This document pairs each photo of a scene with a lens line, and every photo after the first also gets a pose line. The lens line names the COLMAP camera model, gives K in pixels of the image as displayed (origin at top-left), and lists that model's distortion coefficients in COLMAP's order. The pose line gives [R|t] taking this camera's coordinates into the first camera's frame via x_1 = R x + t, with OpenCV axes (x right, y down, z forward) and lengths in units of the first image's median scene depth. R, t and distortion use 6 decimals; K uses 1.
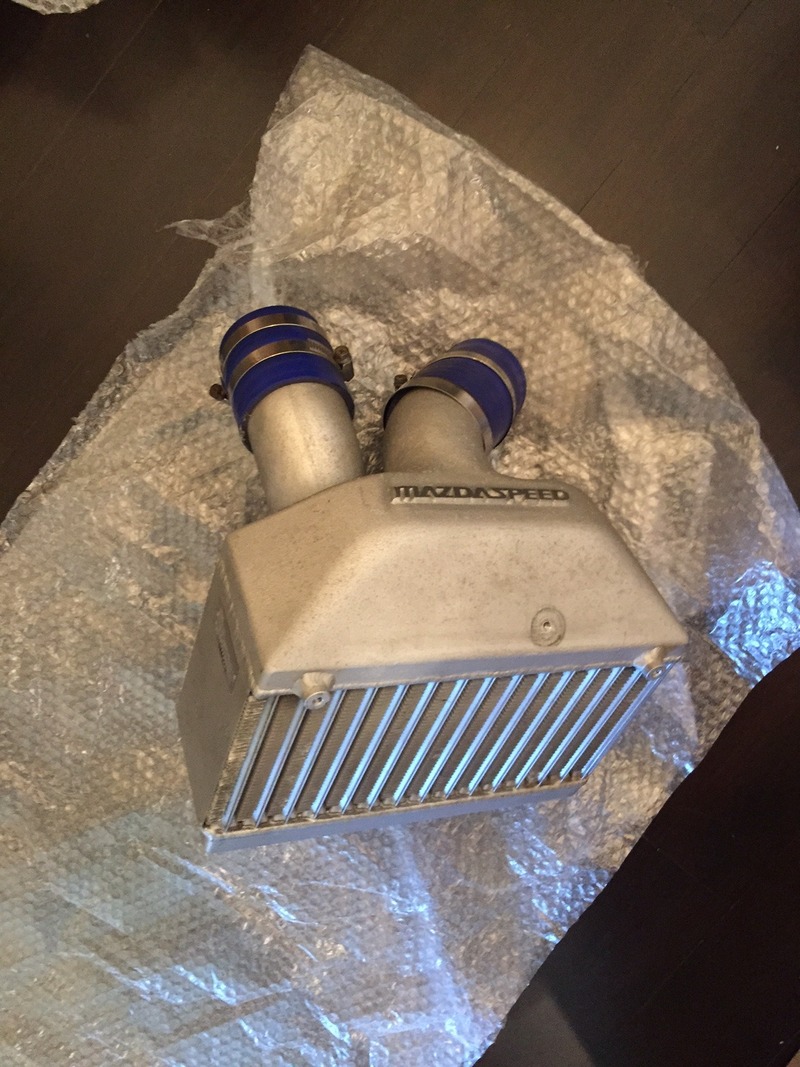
lens RADIAL K [[919.9, 0, 400.0], [0, 919.9, 533.5], [0, 0, 1]] dist [0.091087, -0.094985]
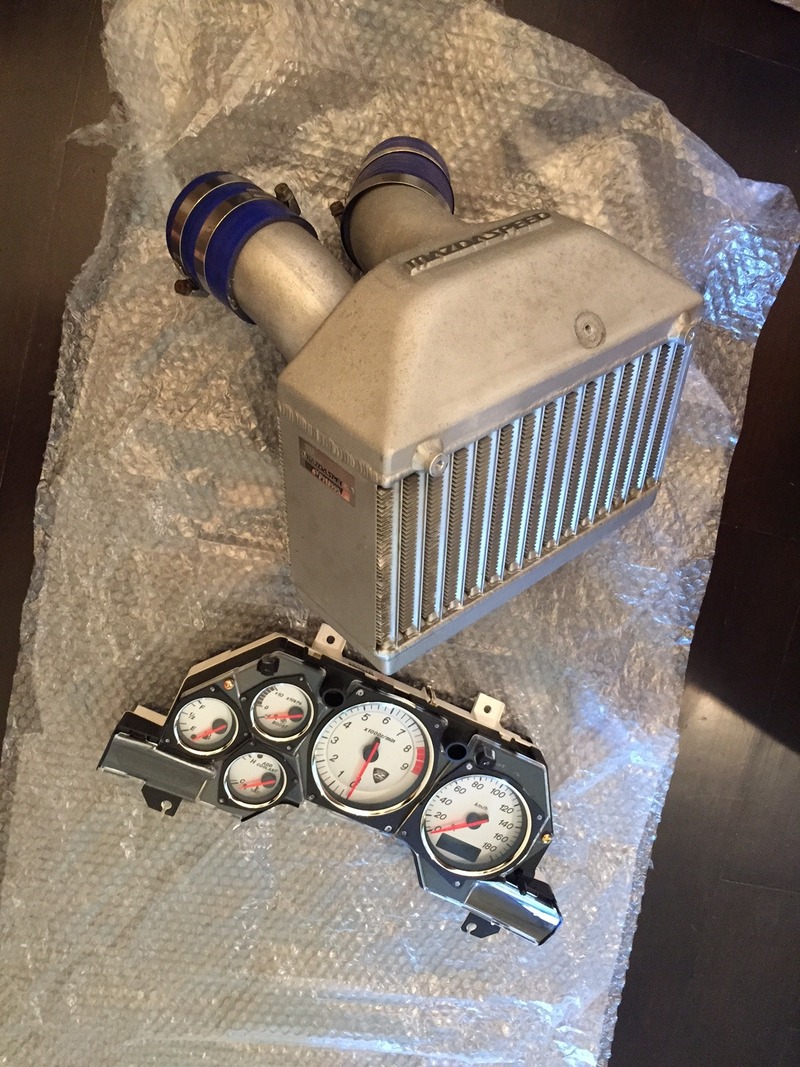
lens RADIAL K [[919.9, 0, 400.0], [0, 919.9, 533.5], [0, 0, 1]] dist [0.091087, -0.094985]
pose [[0.893010, -0.444352, 0.071308, -0.167261], [0.439428, 0.895144, 0.074965, 0.106928], [-0.097142, -0.035610, 0.994633, -0.030734]]
